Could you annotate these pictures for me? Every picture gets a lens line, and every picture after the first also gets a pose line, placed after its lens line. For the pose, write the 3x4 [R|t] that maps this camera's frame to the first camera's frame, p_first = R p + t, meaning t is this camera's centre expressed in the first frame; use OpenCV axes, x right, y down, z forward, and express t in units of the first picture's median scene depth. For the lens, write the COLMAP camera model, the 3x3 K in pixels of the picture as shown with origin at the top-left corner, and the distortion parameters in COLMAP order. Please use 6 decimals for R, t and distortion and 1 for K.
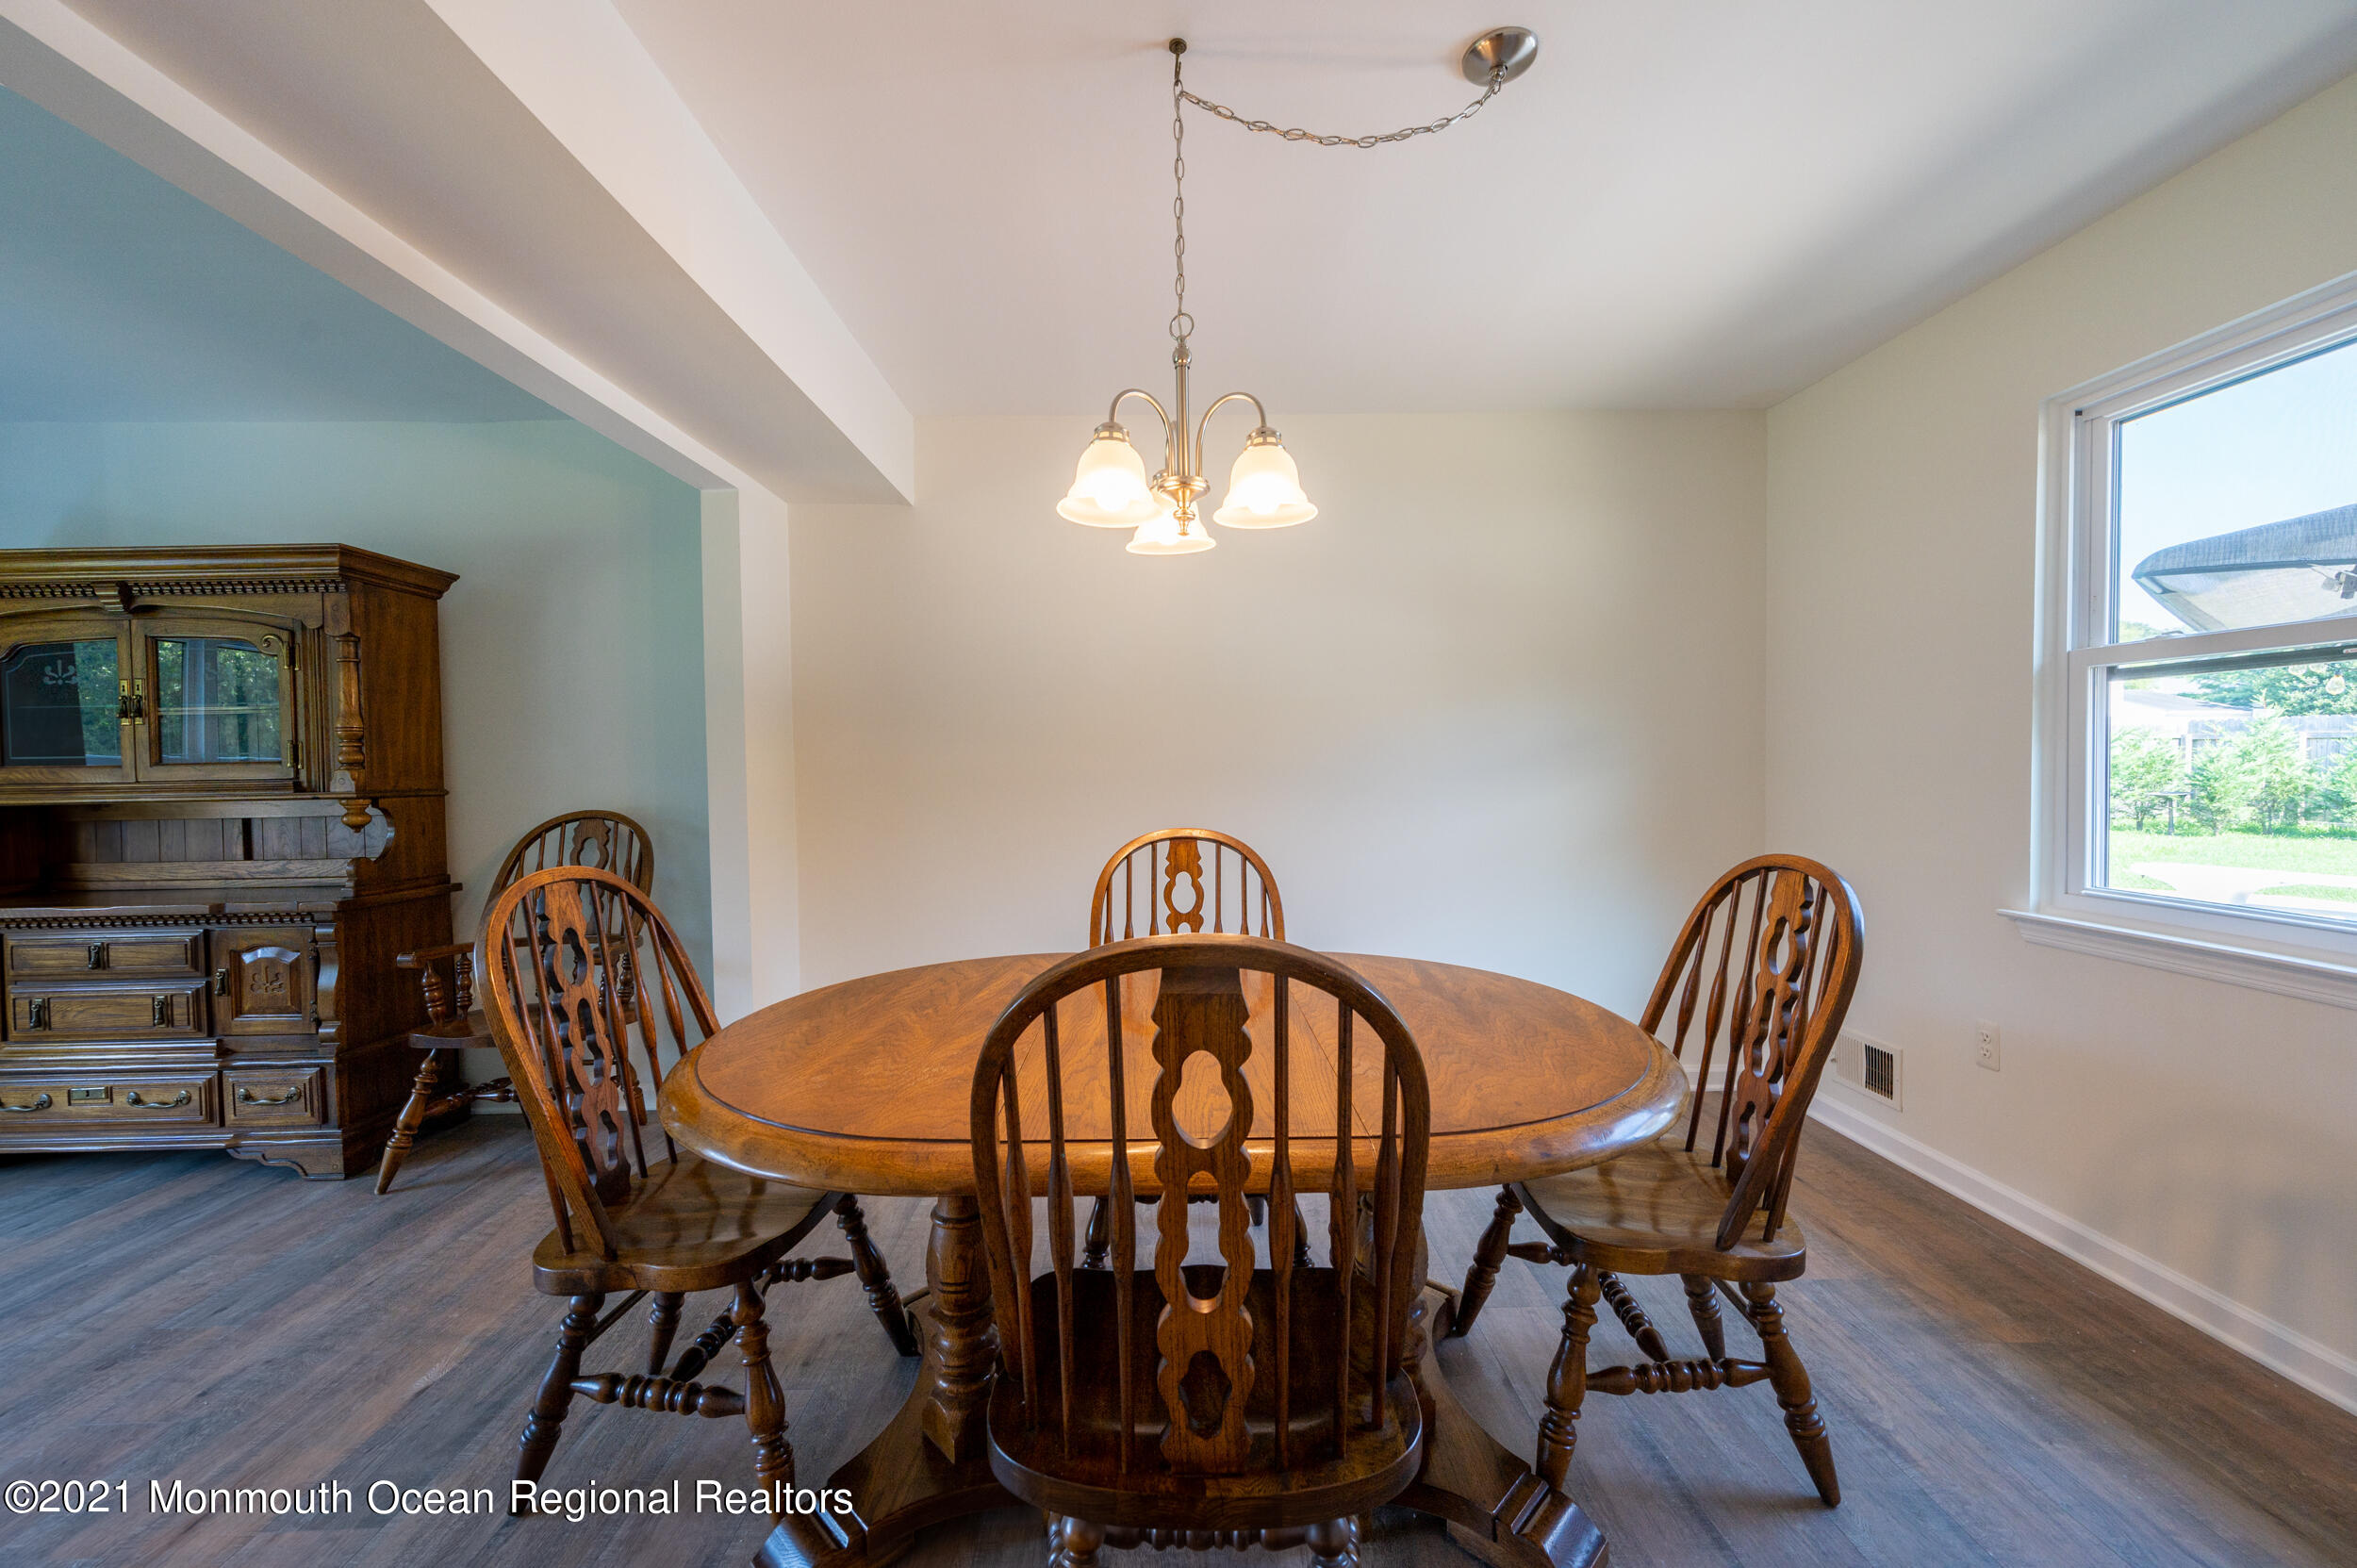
lens RADIAL K [[921.7, 0, 1167.5], [0, 921.7, 792.5], [0, 0, 1]] dist [-0.001181, 0.001190]
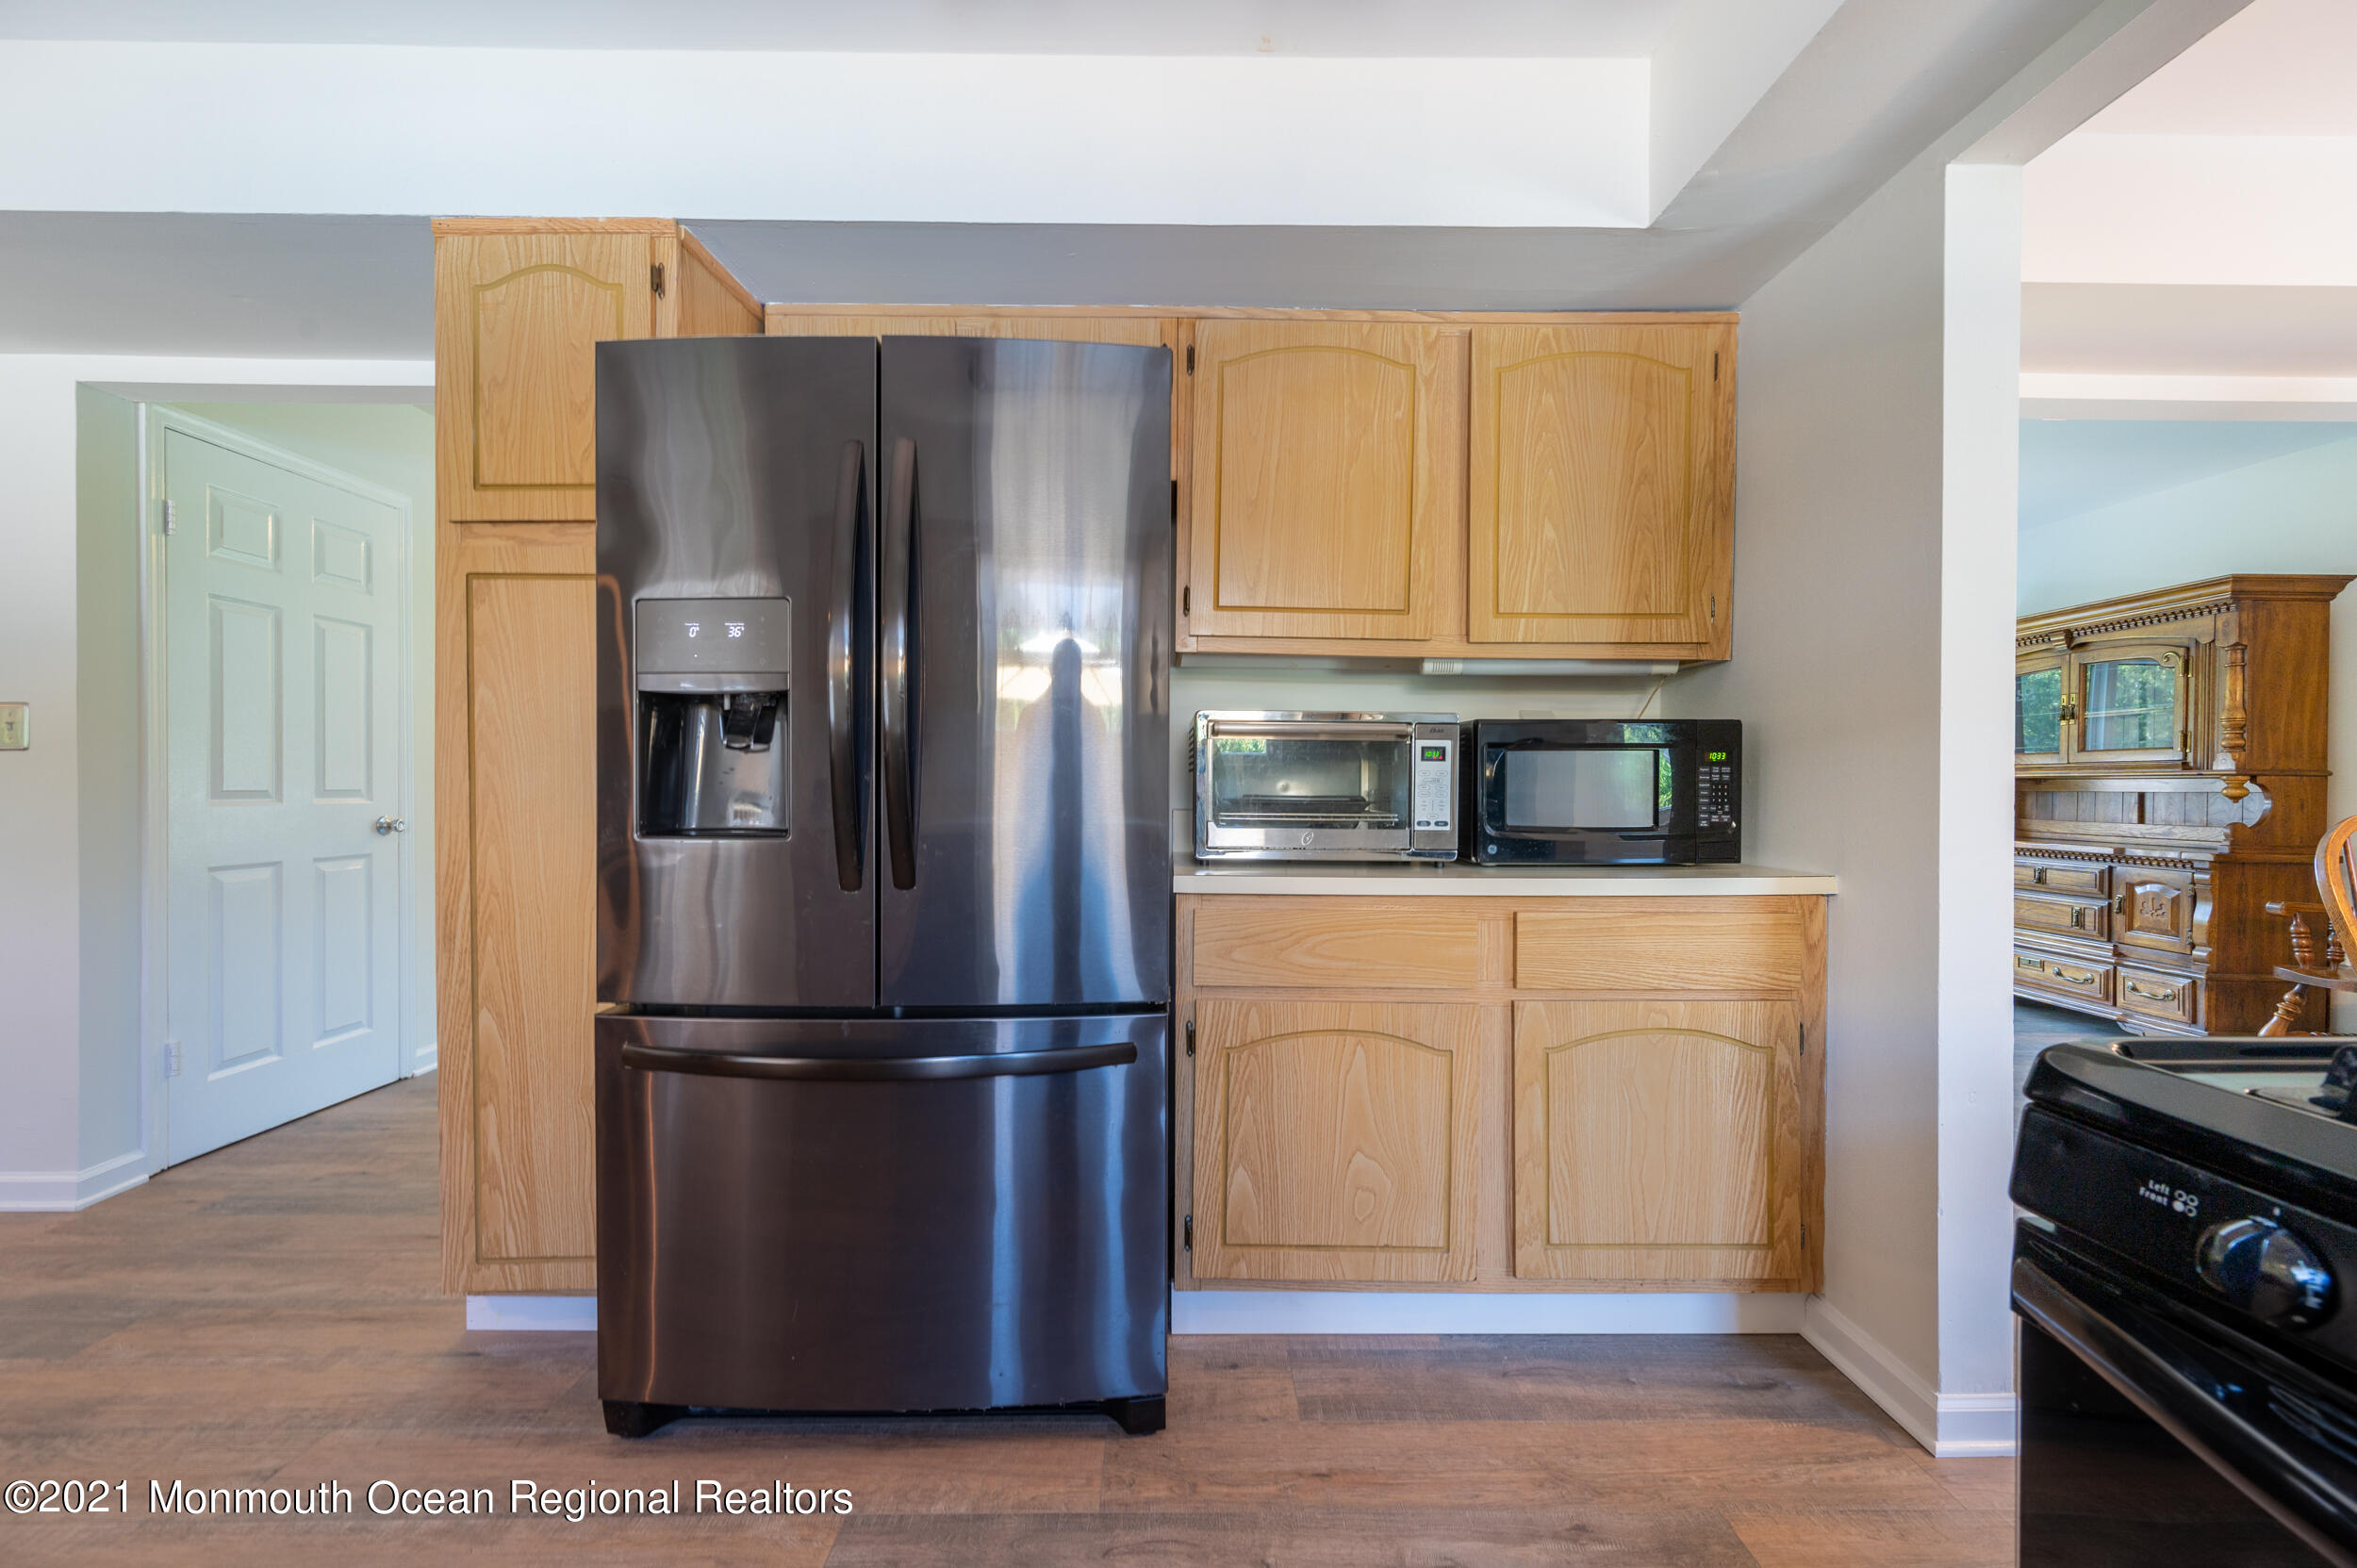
lens RADIAL K [[921.7, 0, 1178.2], [0, 921.7, 788.5], [0, 0, 1]] dist [-0.001181, 0.001190]
pose [[-0.009286, 0.021612, -0.999723, 0.382600], [-0.032562, 0.999230, 0.021904, 0.044087], [0.999427, 0.032756, -0.008575, -0.421501]]
